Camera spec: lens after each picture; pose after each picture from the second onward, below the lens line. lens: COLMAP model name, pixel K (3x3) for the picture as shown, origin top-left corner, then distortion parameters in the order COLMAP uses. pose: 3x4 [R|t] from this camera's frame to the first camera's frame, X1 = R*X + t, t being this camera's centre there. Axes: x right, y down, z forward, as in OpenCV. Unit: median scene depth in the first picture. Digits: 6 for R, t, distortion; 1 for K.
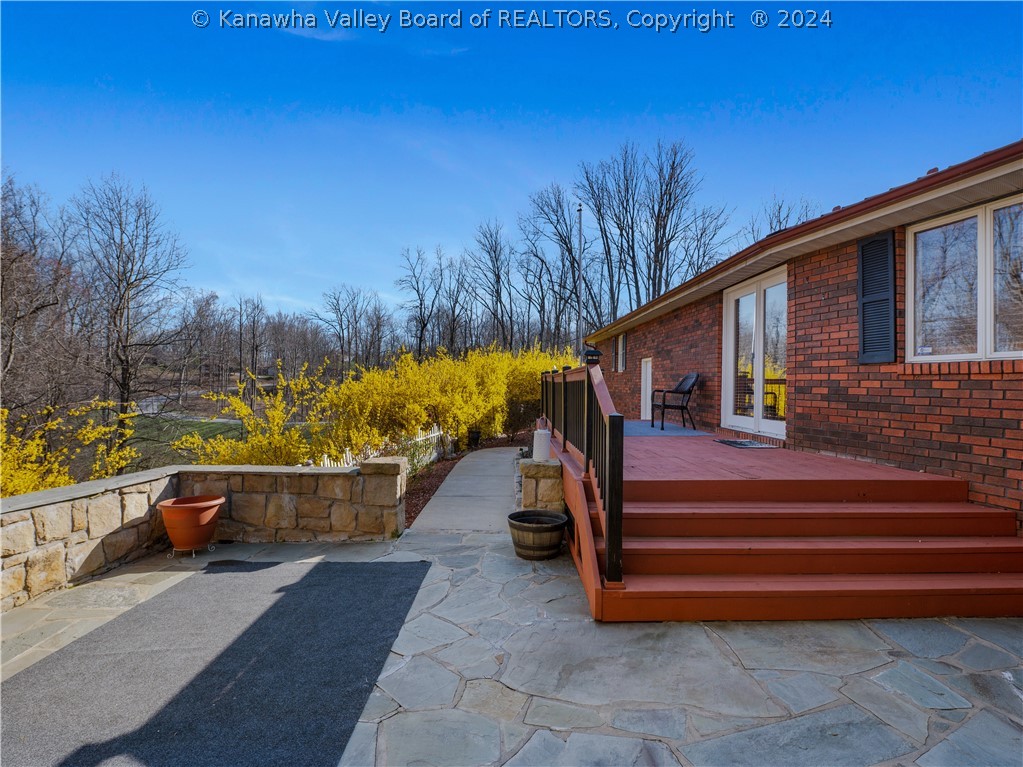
lens RADIAL K [[482.7, 0, 511.5], [0, 482.7, 383.5], [0, 0, 1]] dist [0.000327, 0.000052]
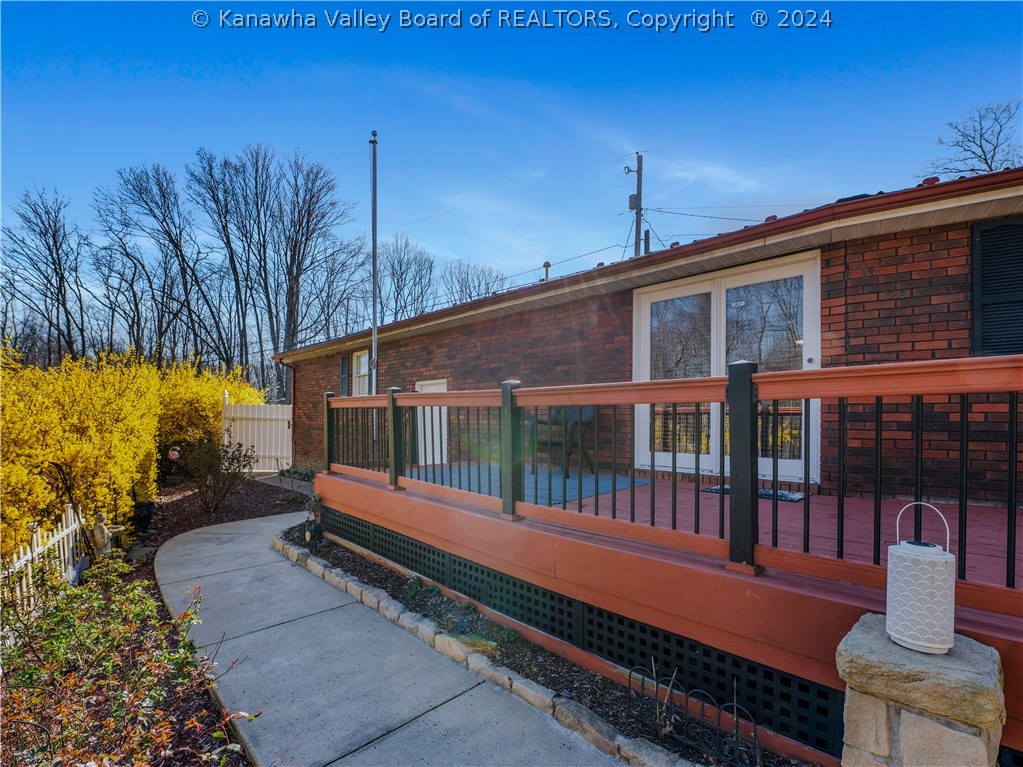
lens RADIAL K [[470.1, 0, 509.9], [0, 470.1, 422.5], [0, 0, 1]] dist [-0.012118, -0.000696]
pose [[0.732614, -0.011867, 0.680541, -0.151327], [0.004065, 0.999906, 0.013060, 0.005179], [-0.680633, -0.006802, 0.732593, 0.422819]]
